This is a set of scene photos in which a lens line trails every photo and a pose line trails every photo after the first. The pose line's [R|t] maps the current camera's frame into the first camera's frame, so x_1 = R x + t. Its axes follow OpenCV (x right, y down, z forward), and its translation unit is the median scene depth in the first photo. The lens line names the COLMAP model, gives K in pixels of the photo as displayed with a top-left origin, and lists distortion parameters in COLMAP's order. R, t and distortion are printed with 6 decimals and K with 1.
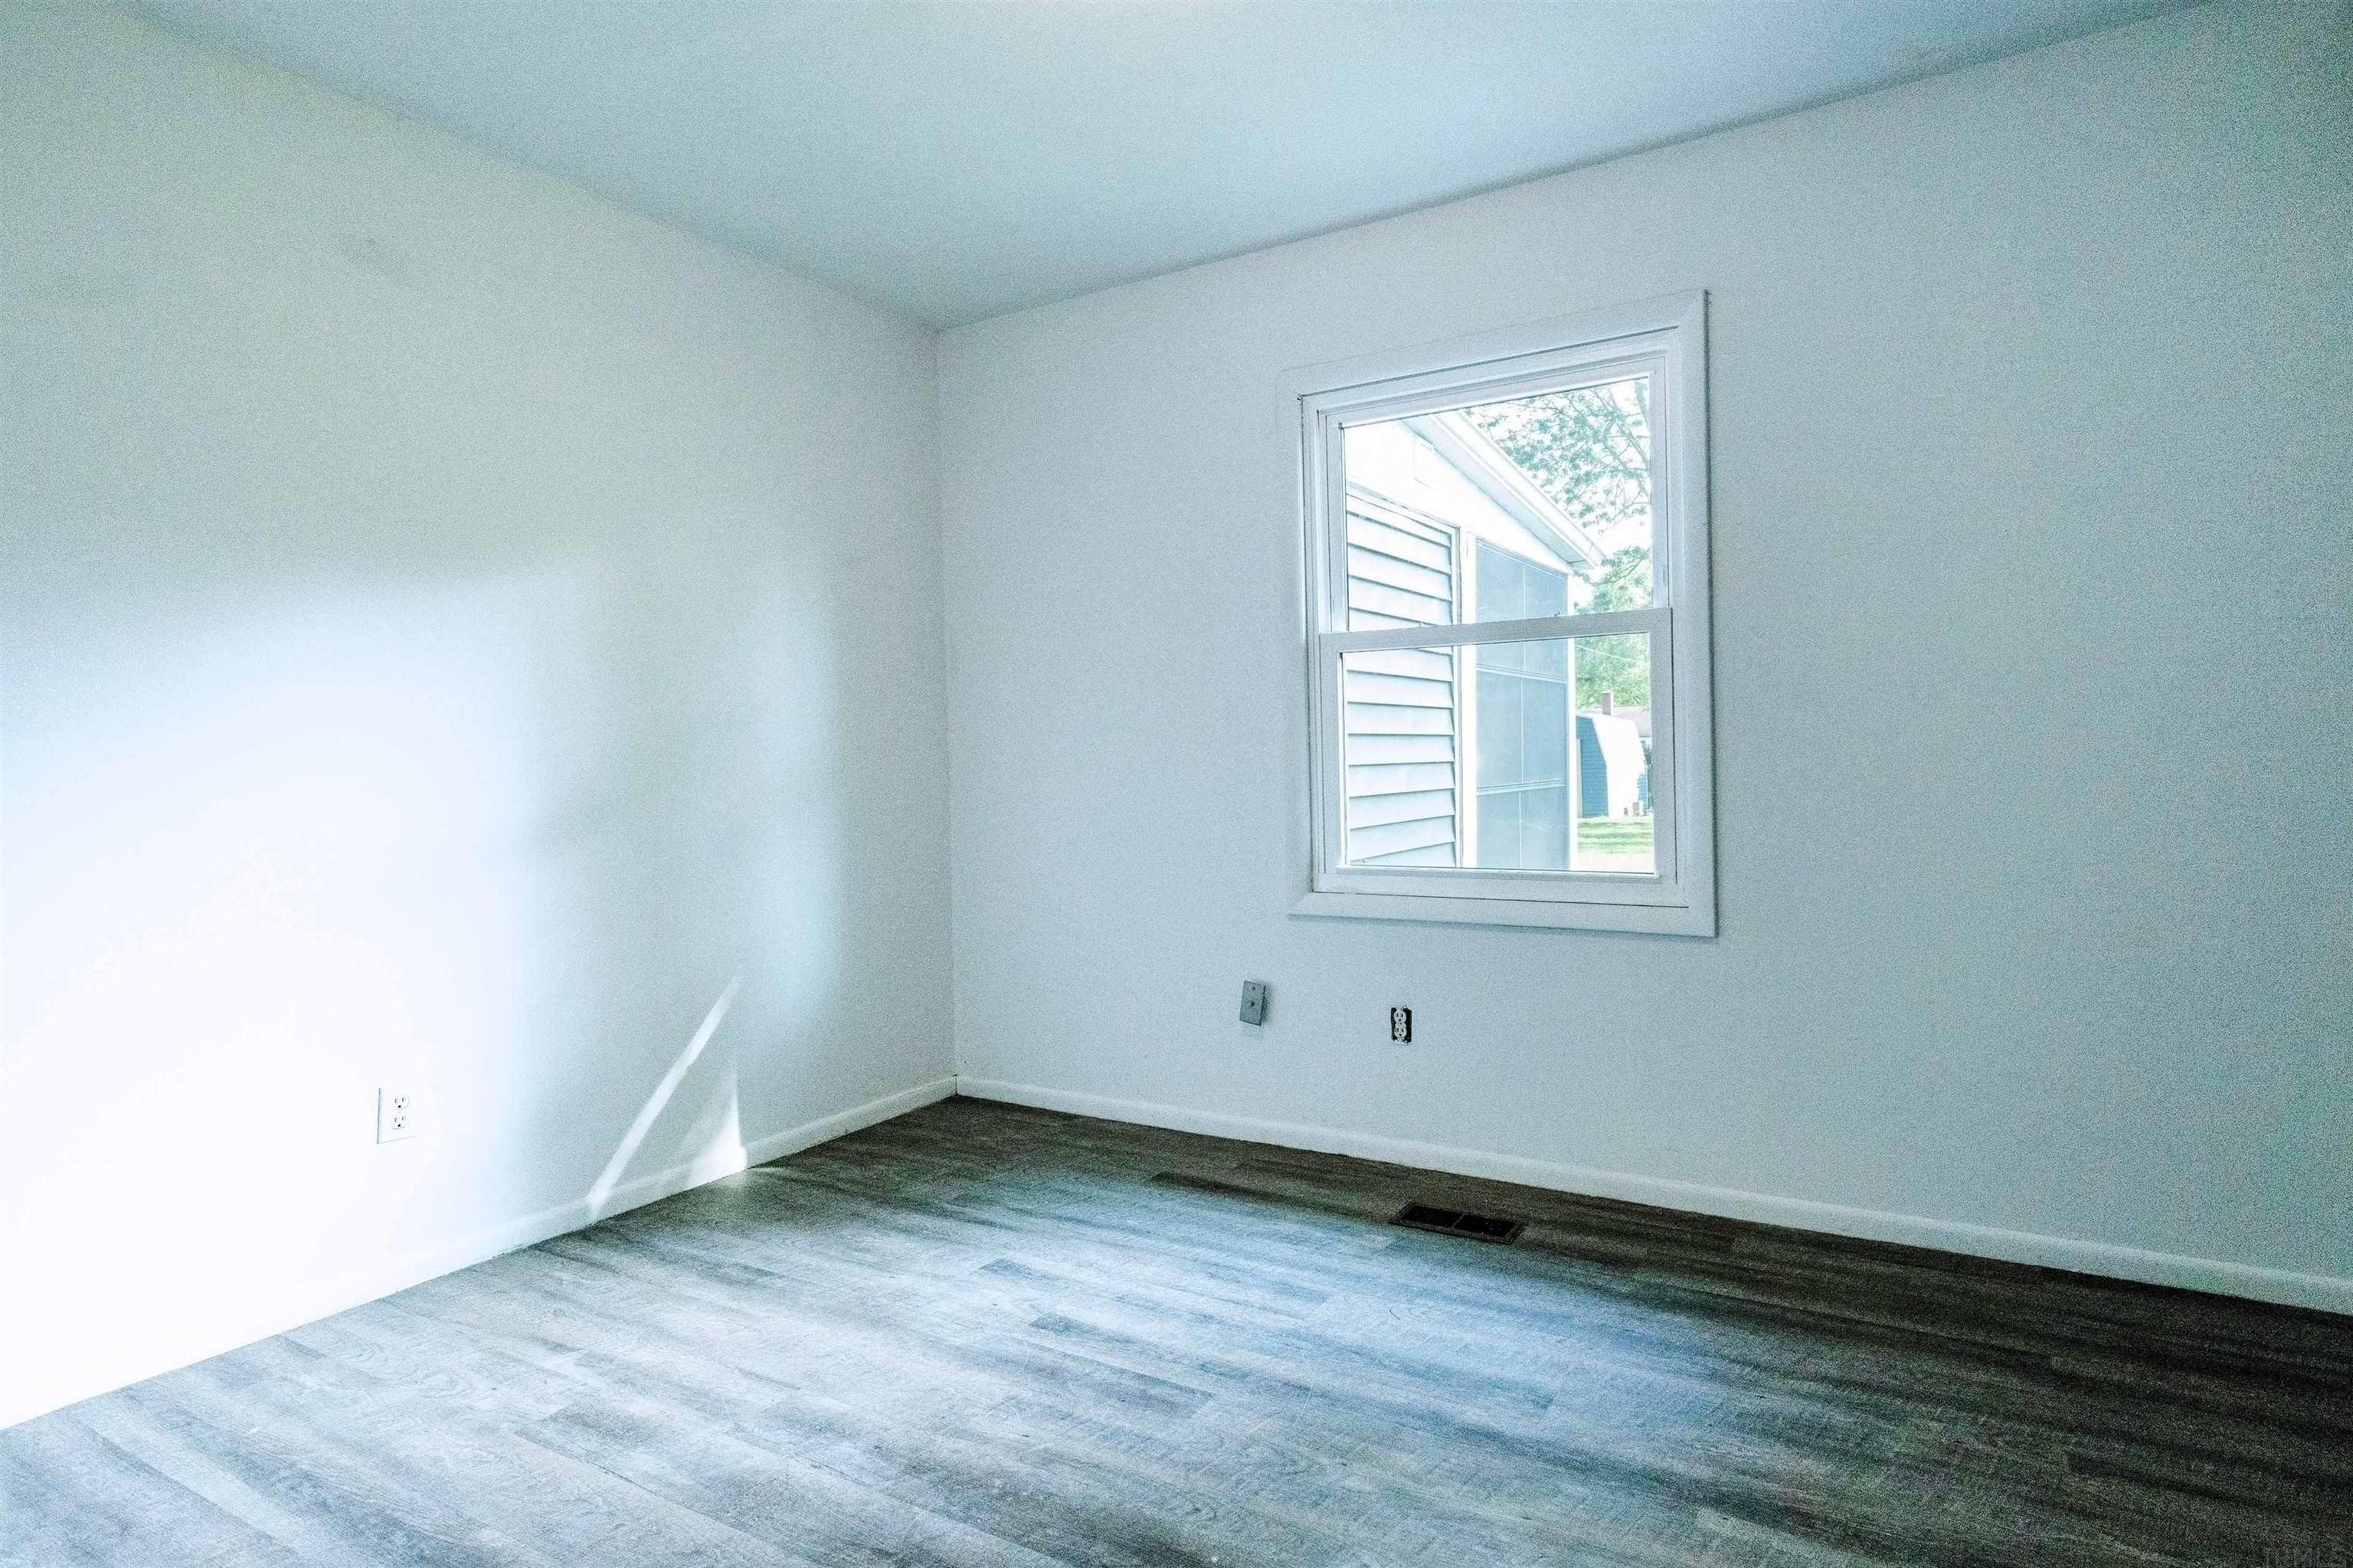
lens RADIAL K [[1079.1, 0, 1127.2], [0, 1079.1, 780.3], [0, 0, 1]] dist [0.003952, 0.001102]
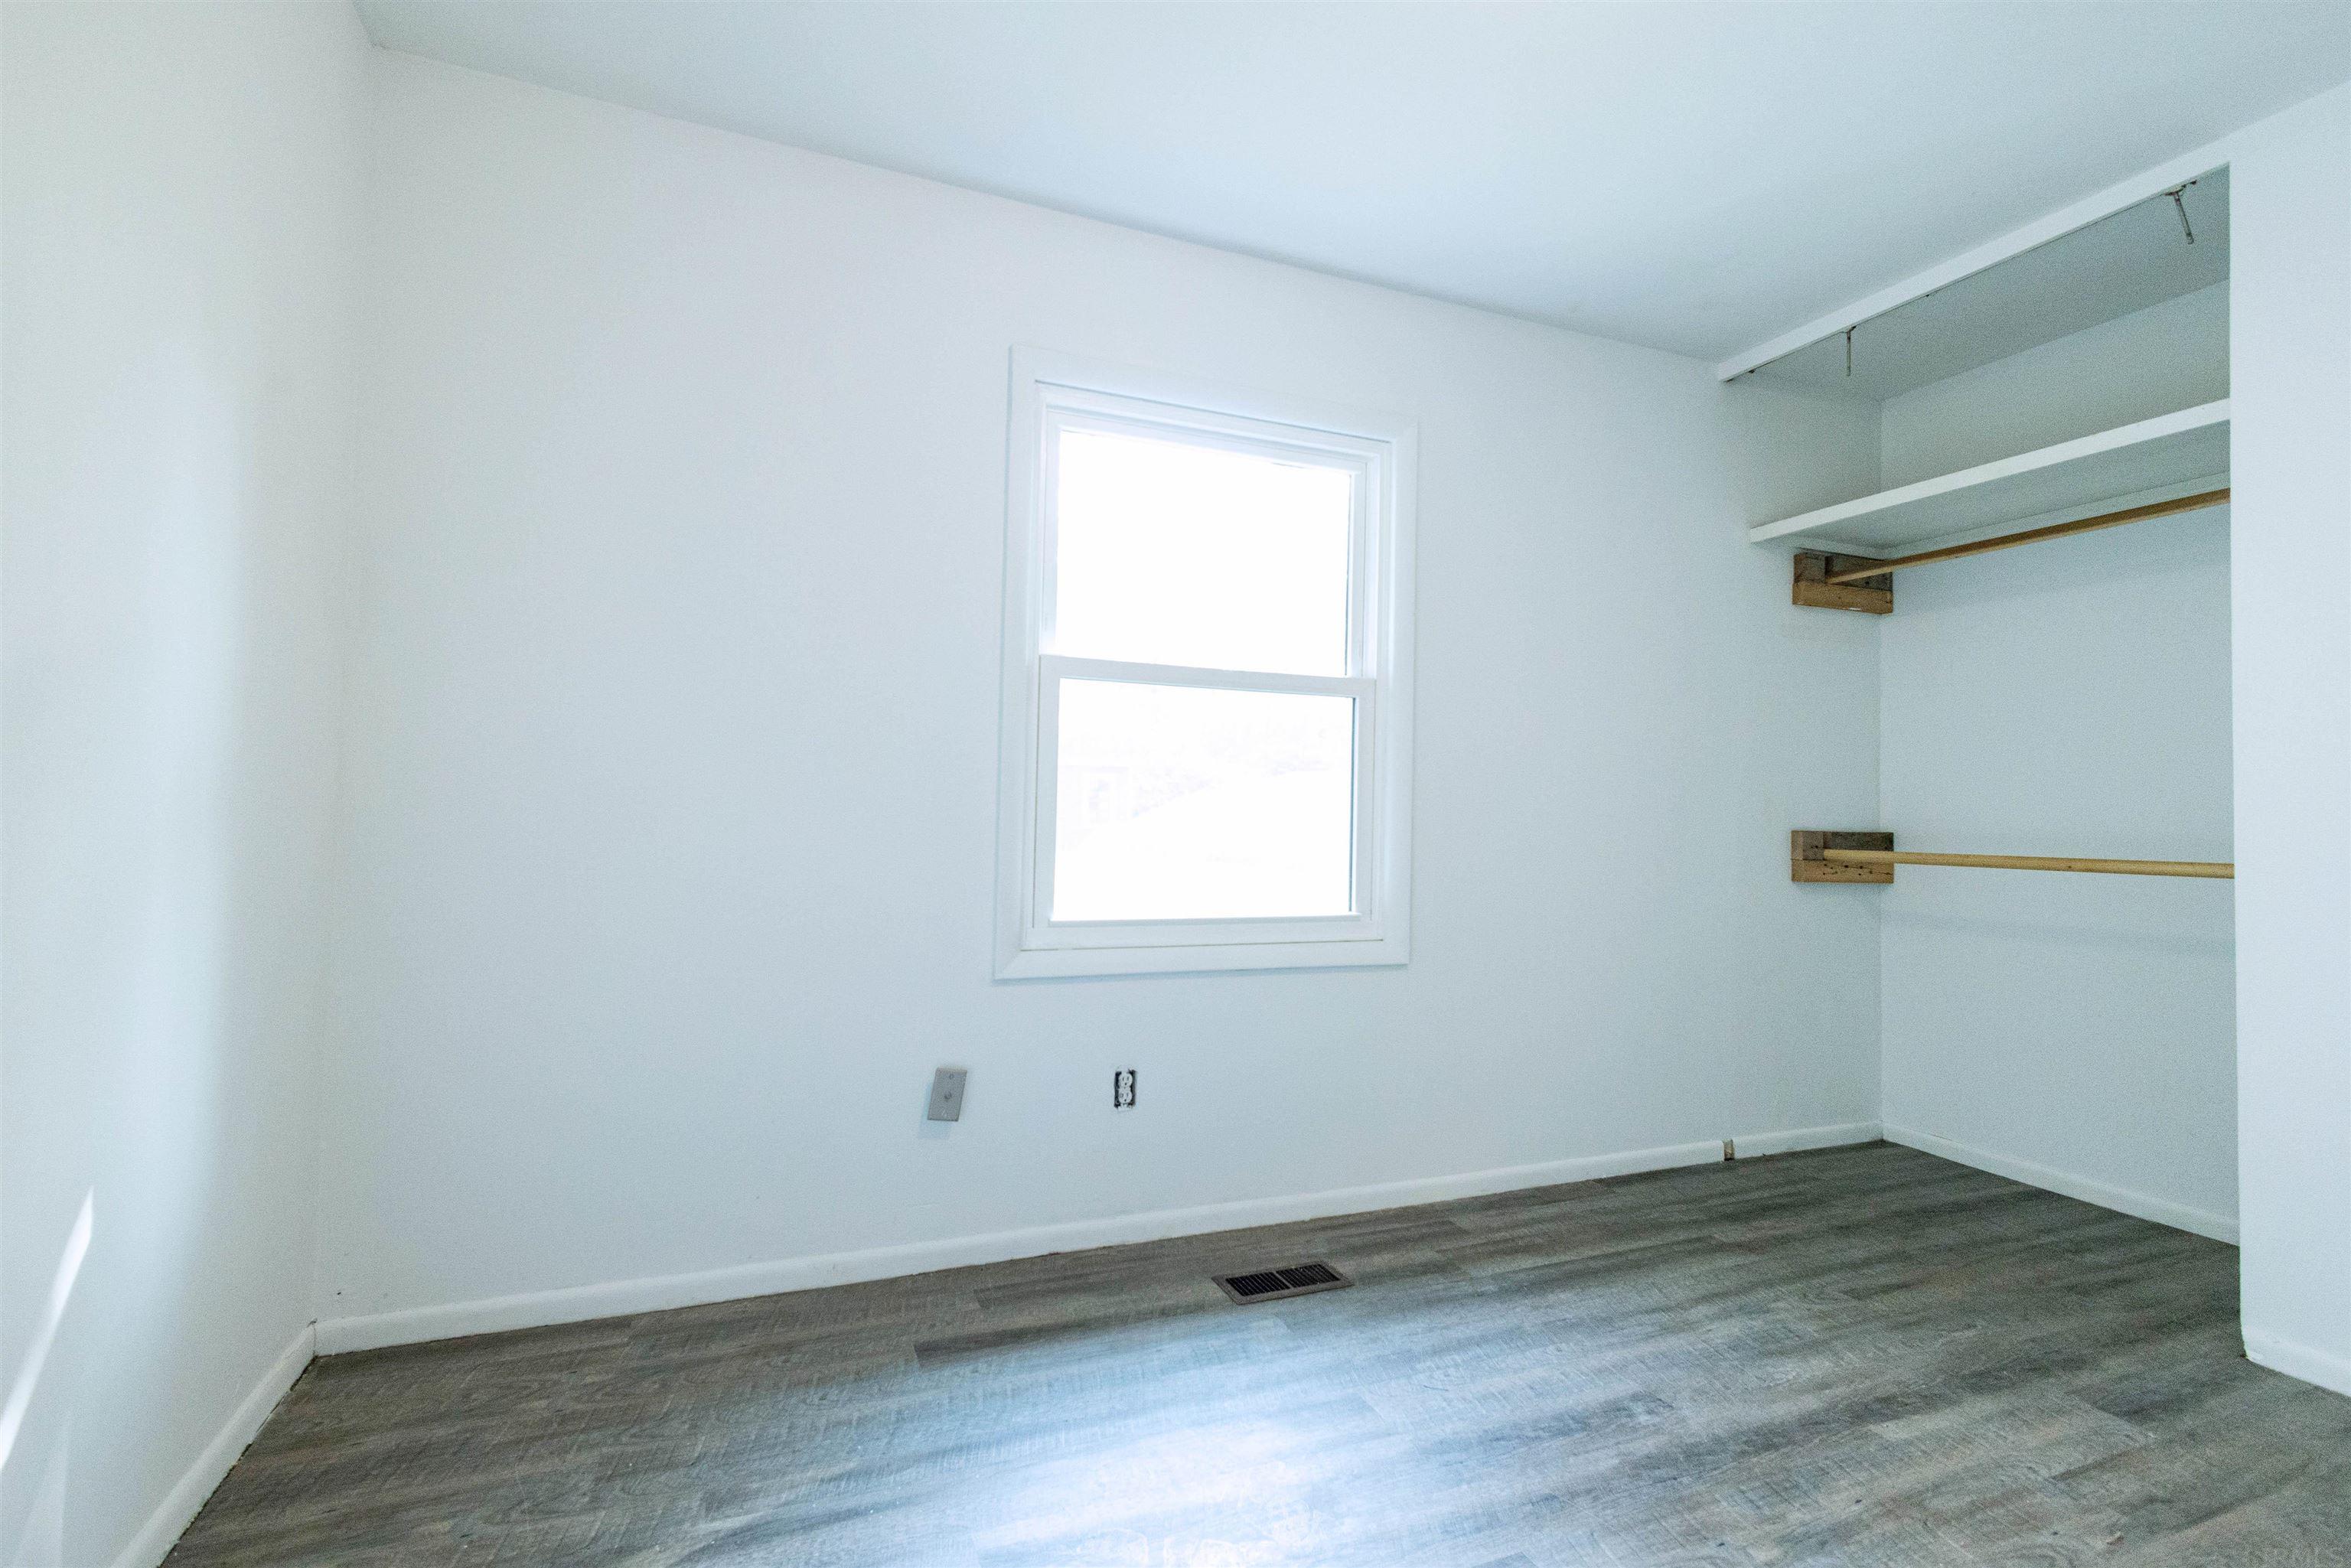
lens RADIAL K [[1078.1, 0, 1173.2], [0, 1078.1, 782.1], [0, 0, 1]] dist [0.003952, 0.001102]
pose [[0.632257, 0.050237, 0.773128, -0.526628], [-0.020937, 0.998639, -0.047769, 0.010400], [-0.774476, 0.014016, 0.632448, 0.457146]]
